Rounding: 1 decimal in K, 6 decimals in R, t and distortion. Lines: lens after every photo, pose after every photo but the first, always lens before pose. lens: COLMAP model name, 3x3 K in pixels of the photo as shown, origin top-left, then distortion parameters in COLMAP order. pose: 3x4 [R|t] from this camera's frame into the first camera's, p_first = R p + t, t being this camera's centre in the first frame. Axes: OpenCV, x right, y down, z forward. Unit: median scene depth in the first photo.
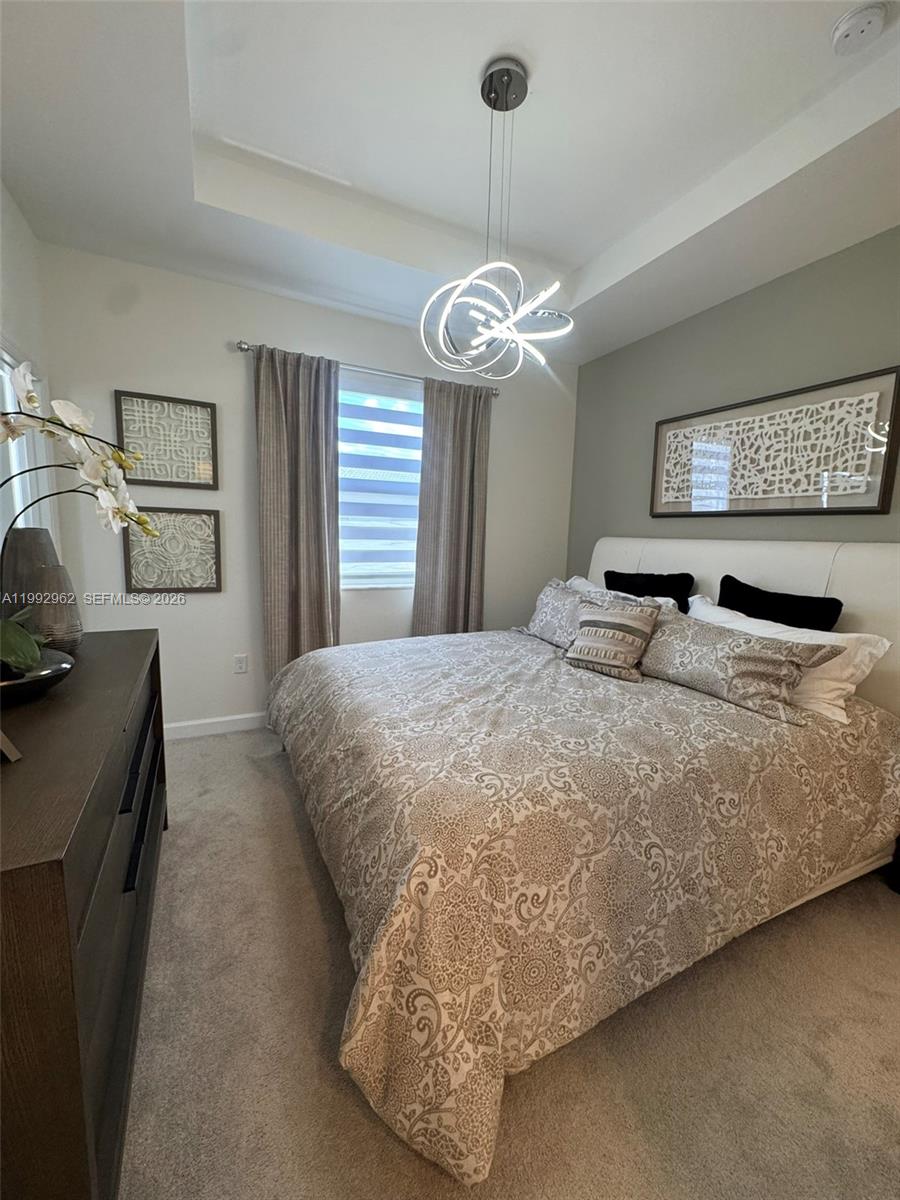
lens RADIAL K [[483.2, 0, 467.7], [0, 483.2, 587.0], [0, 0, 1]] dist [0.001117, 0.000142]
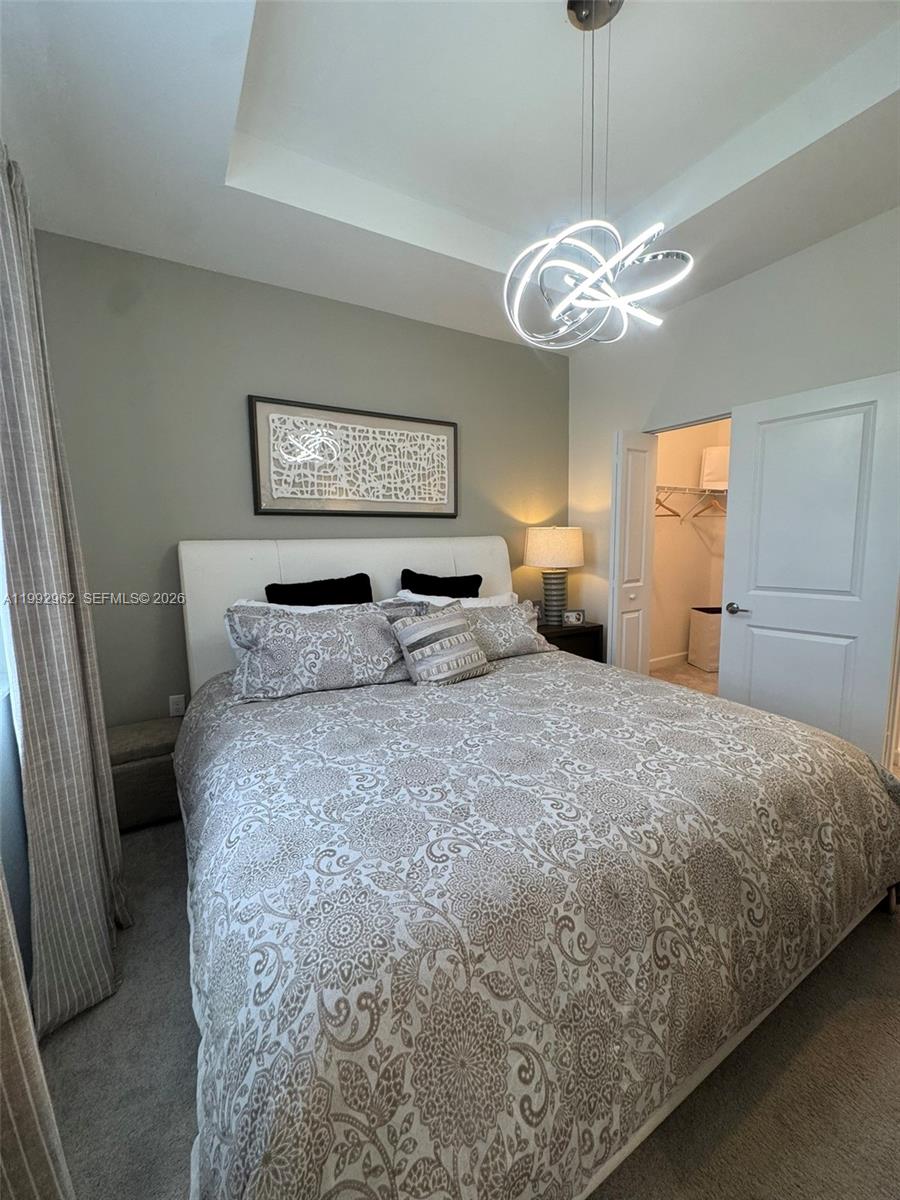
lens RADIAL K [[482.6, 0, 450.0], [0, 482.6, 600.0], [0, 0, 1]] dist [0.001362, 0.000170]
pose [[-0.049603, -0.144950, 0.988195, -0.607243], [0.124108, 0.980850, 0.150103, -0.110315], [-0.991028, 0.130088, -0.030664, 0.947795]]
